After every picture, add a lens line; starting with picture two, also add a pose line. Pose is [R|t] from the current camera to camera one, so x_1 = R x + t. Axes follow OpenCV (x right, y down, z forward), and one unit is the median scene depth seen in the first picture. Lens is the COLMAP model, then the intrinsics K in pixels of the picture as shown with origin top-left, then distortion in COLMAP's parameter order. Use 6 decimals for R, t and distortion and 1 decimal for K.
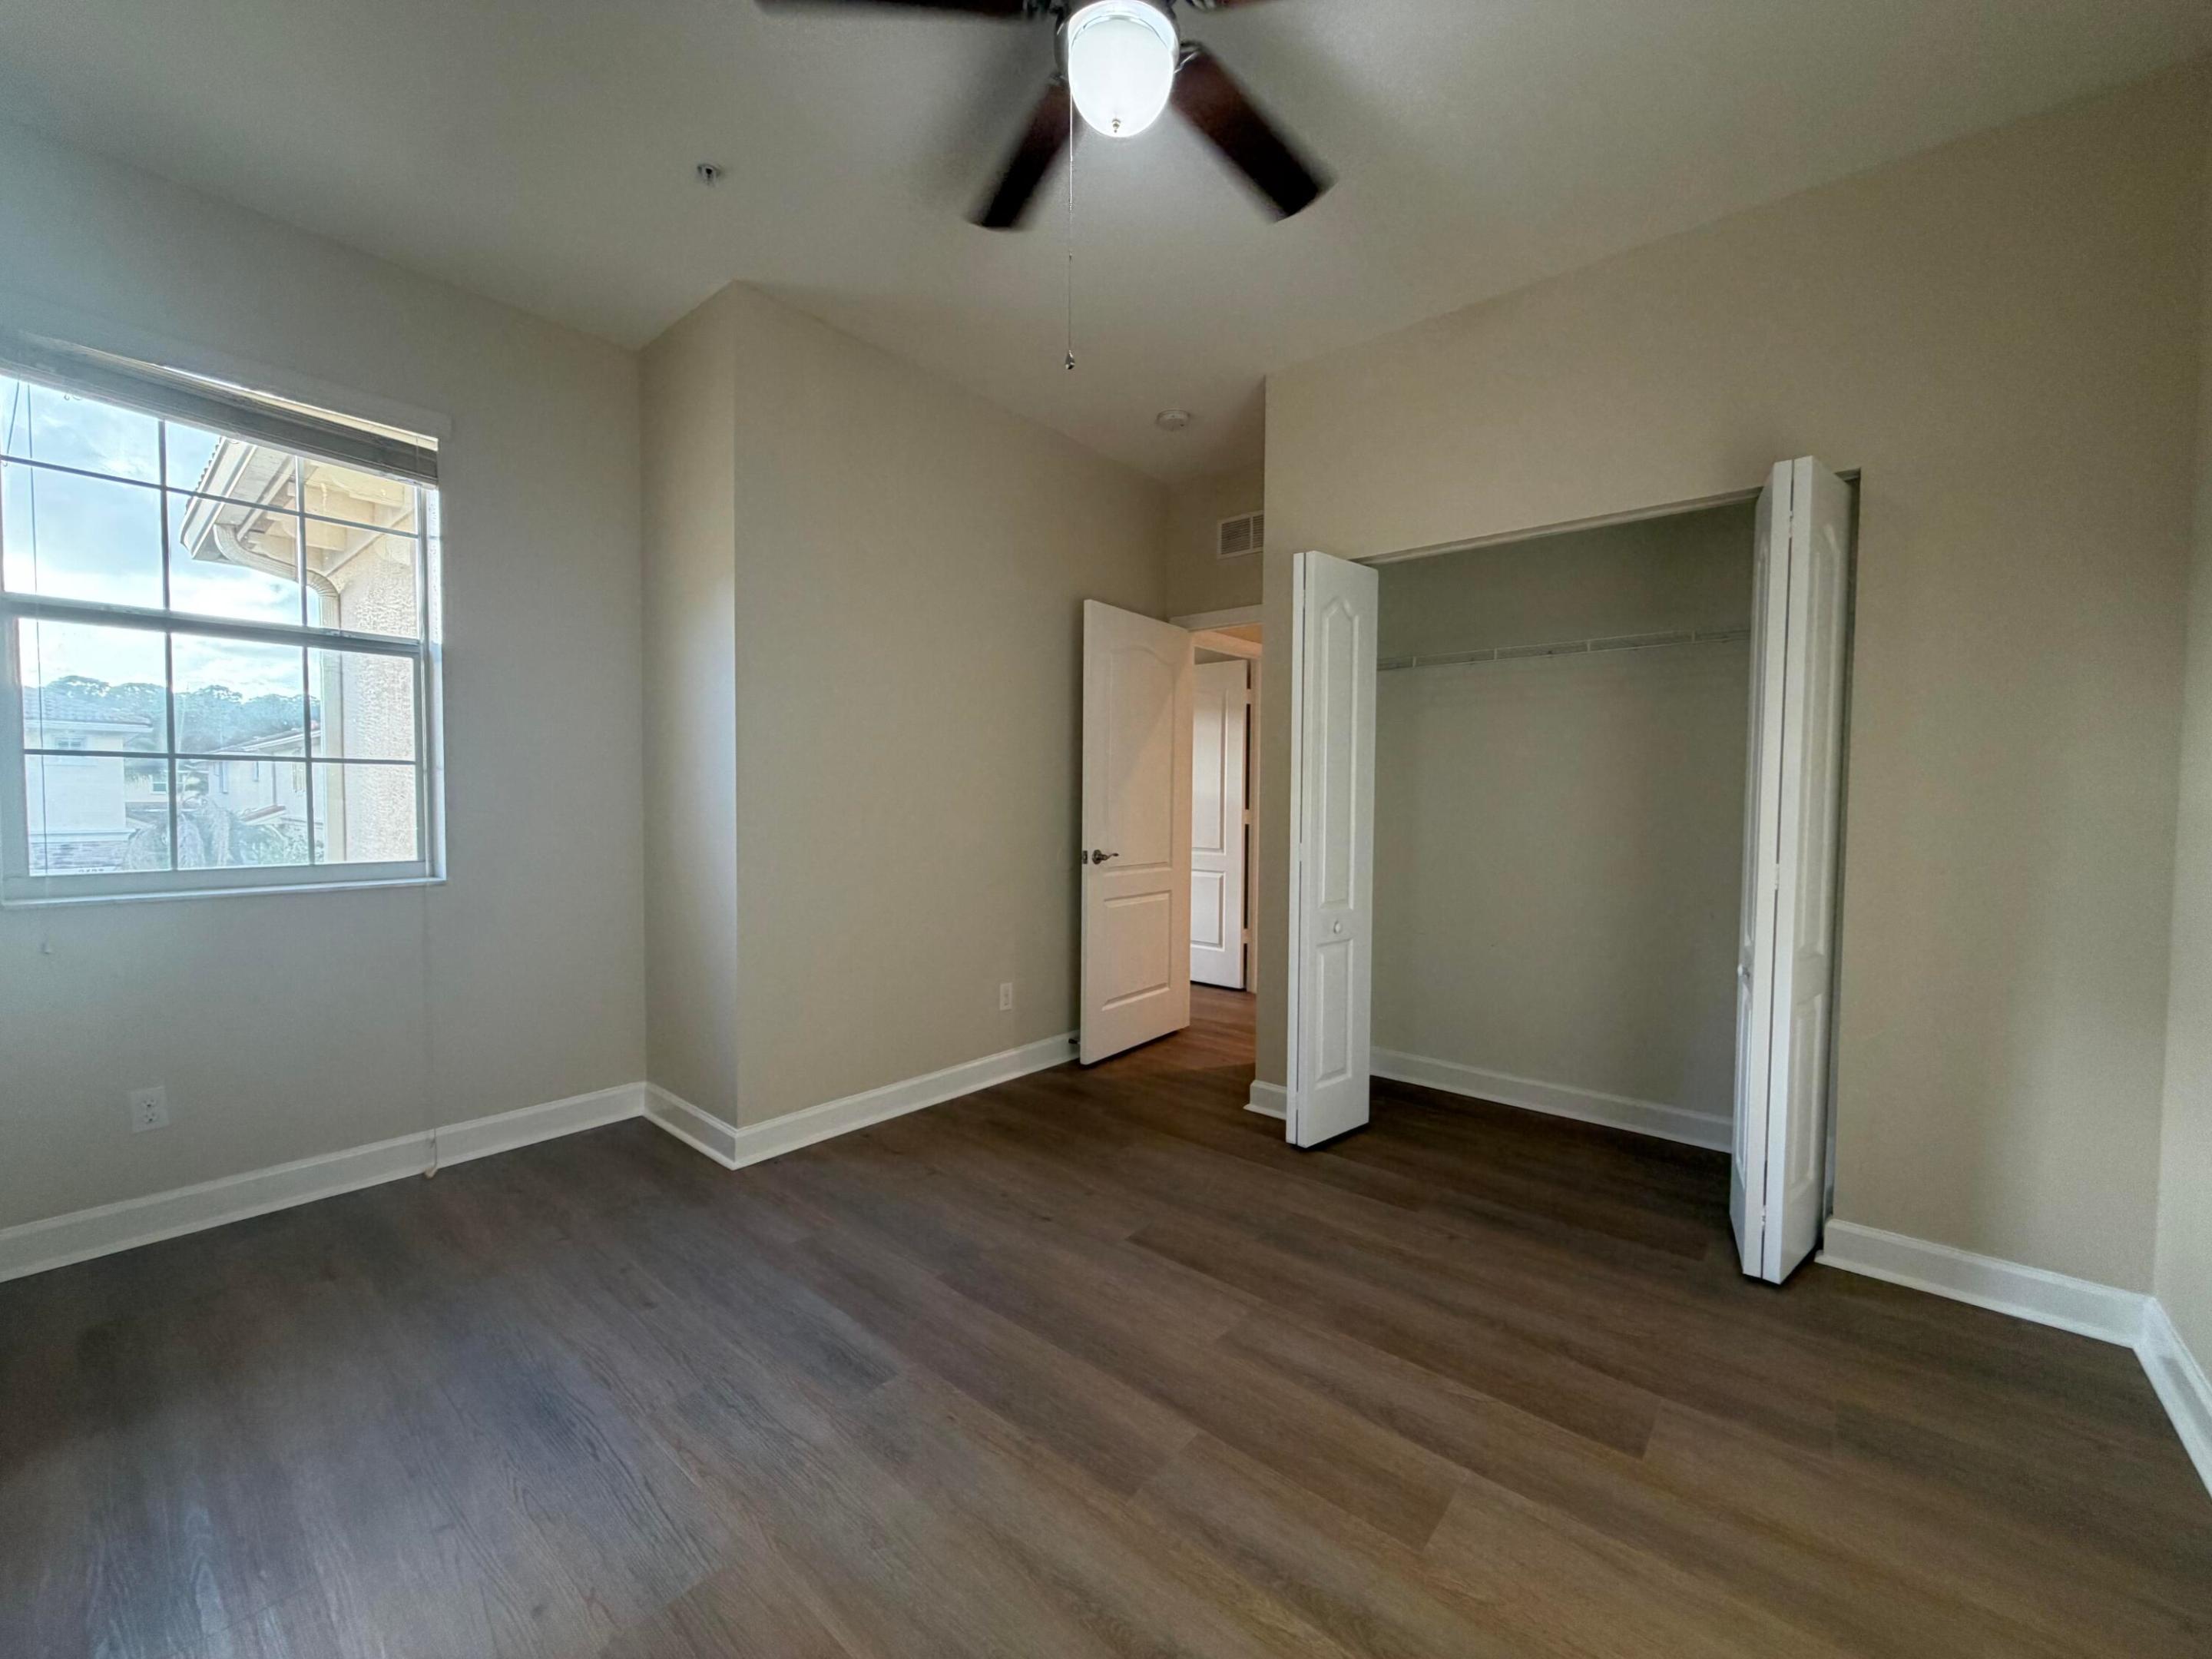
lens RADIAL K [[883.7, 0, 1106.0], [0, 883.7, 829.5], [0, 0, 1]] dist [-0.000781, -0.000122]
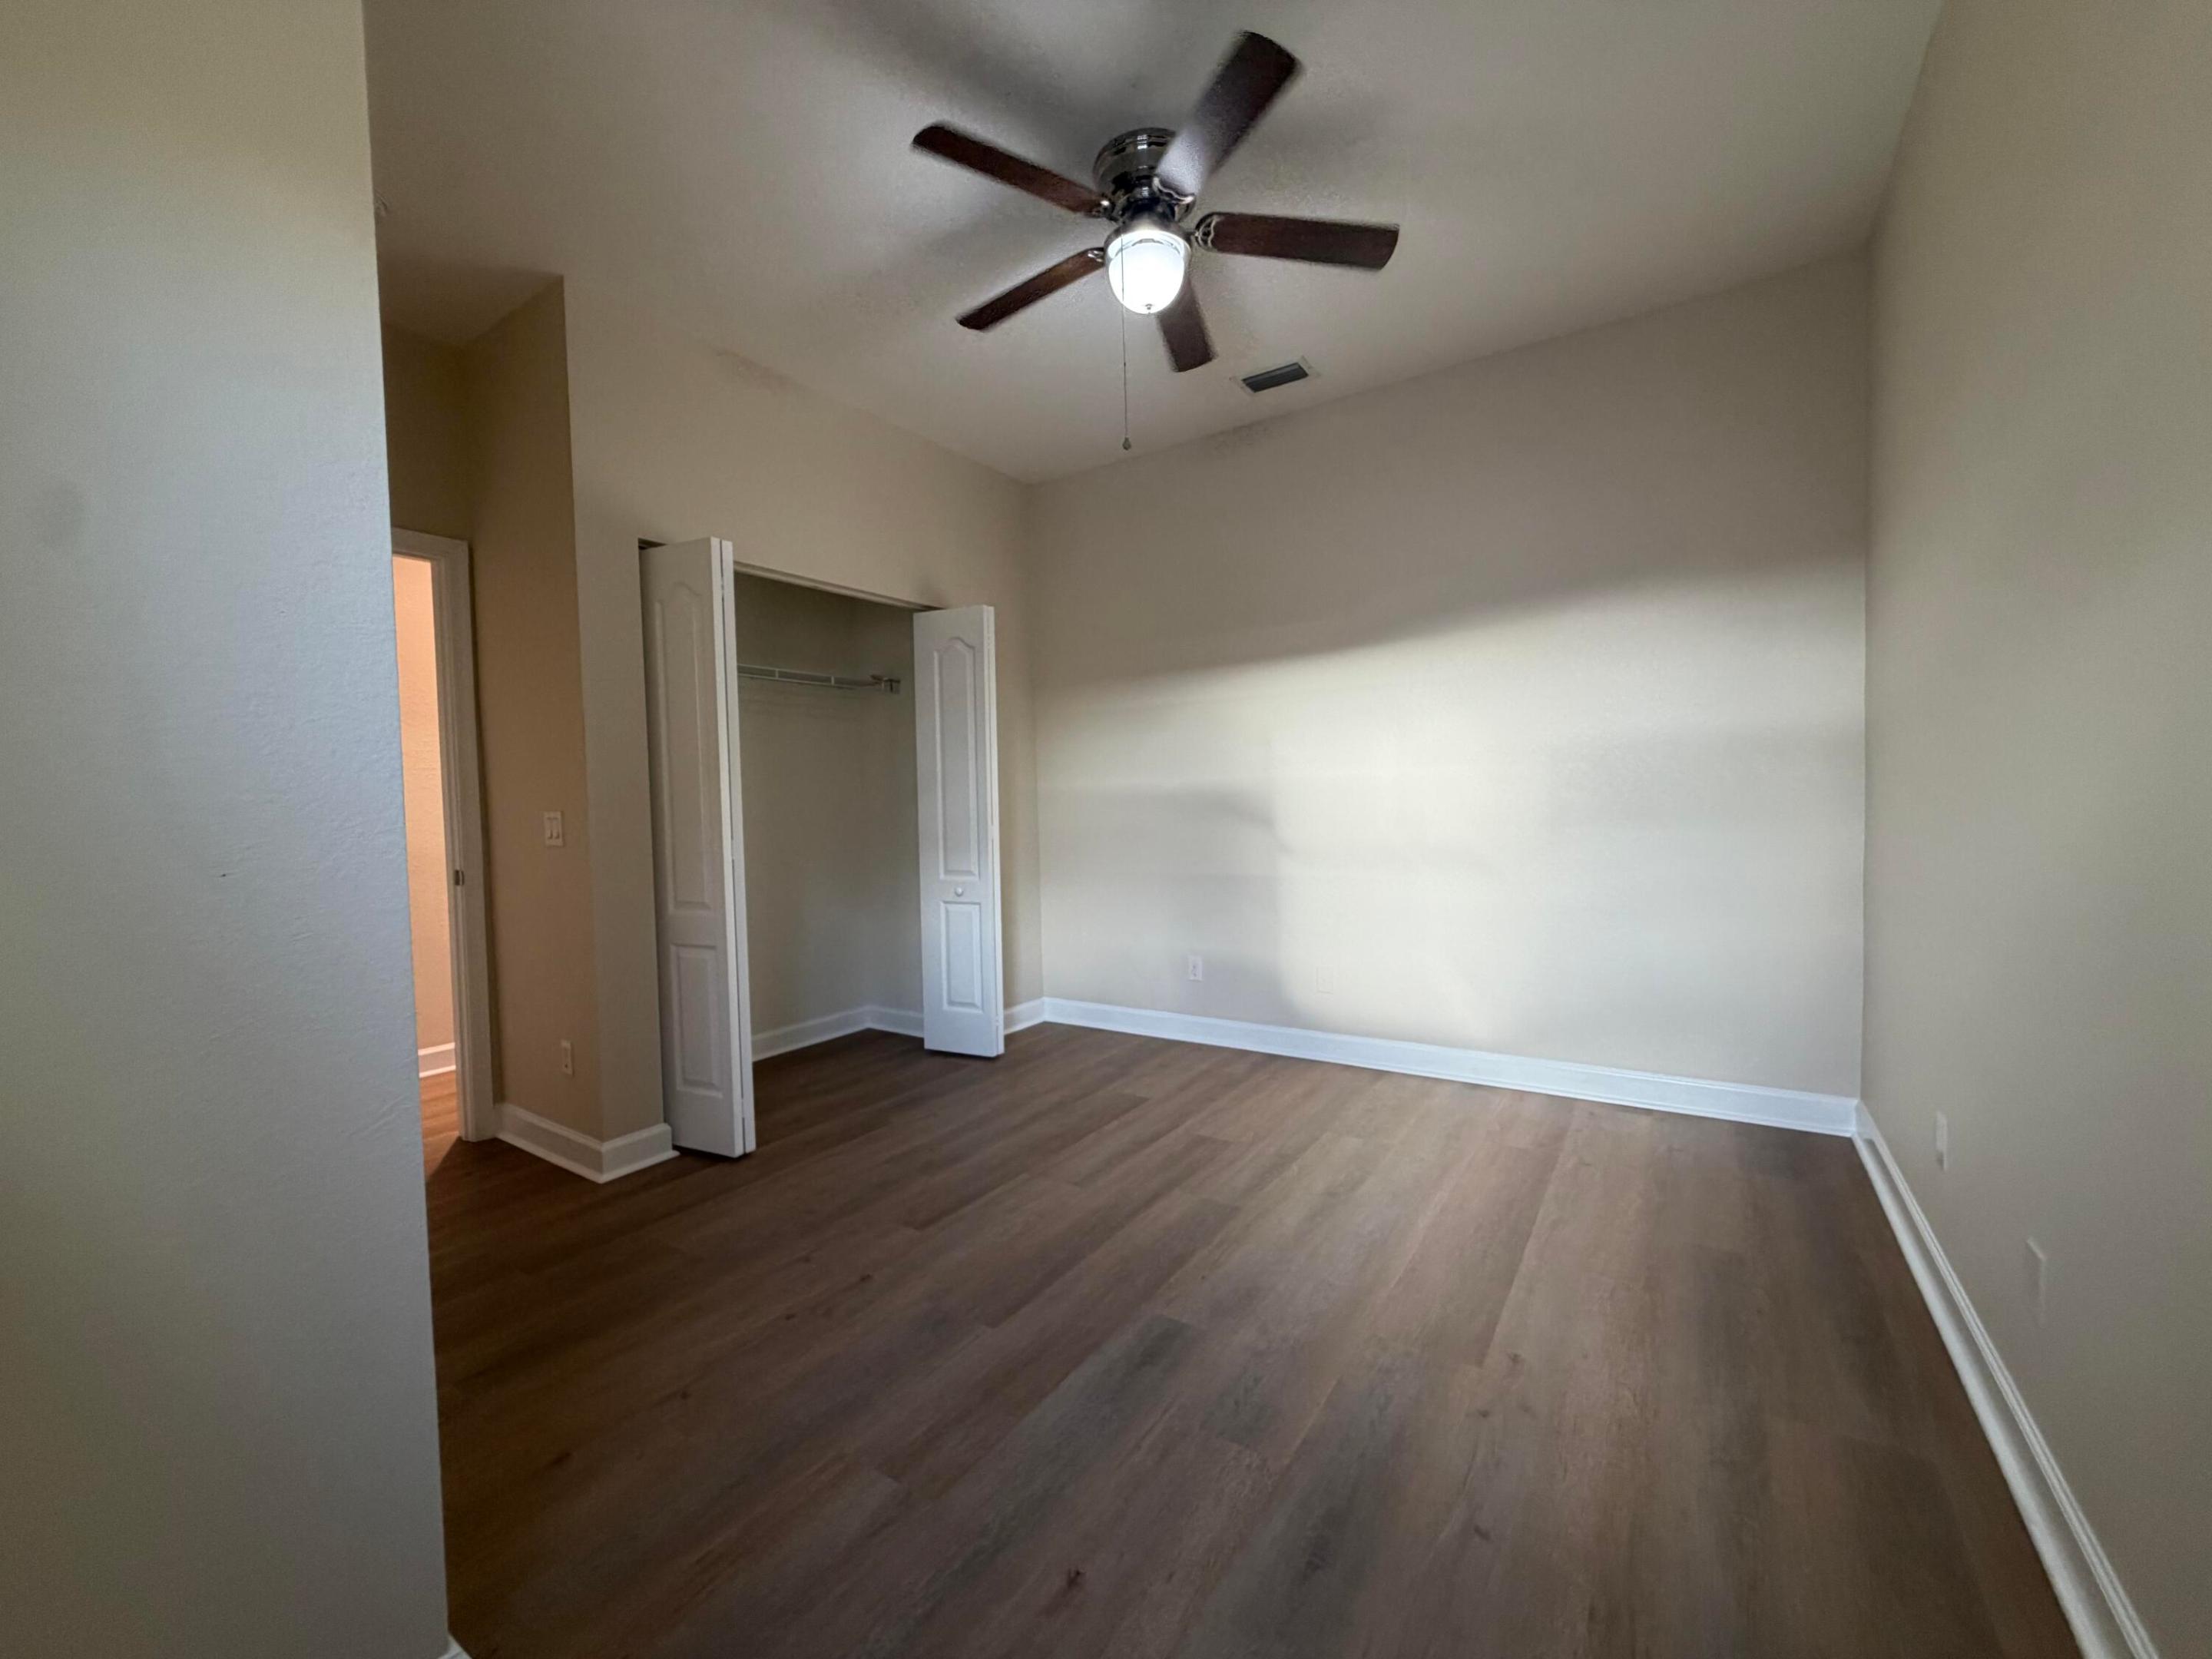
lens RADIAL K [[883.7, 0, 1106.0], [0, 883.7, 829.5], [0, 0, 1]] dist [-0.000781, -0.000122]
pose [[-0.116339, -0.041212, 0.992354, -1.083295], [0.058993, 0.997088, 0.048324, -0.027490], [-0.991456, 0.064164, -0.113569, 0.975731]]
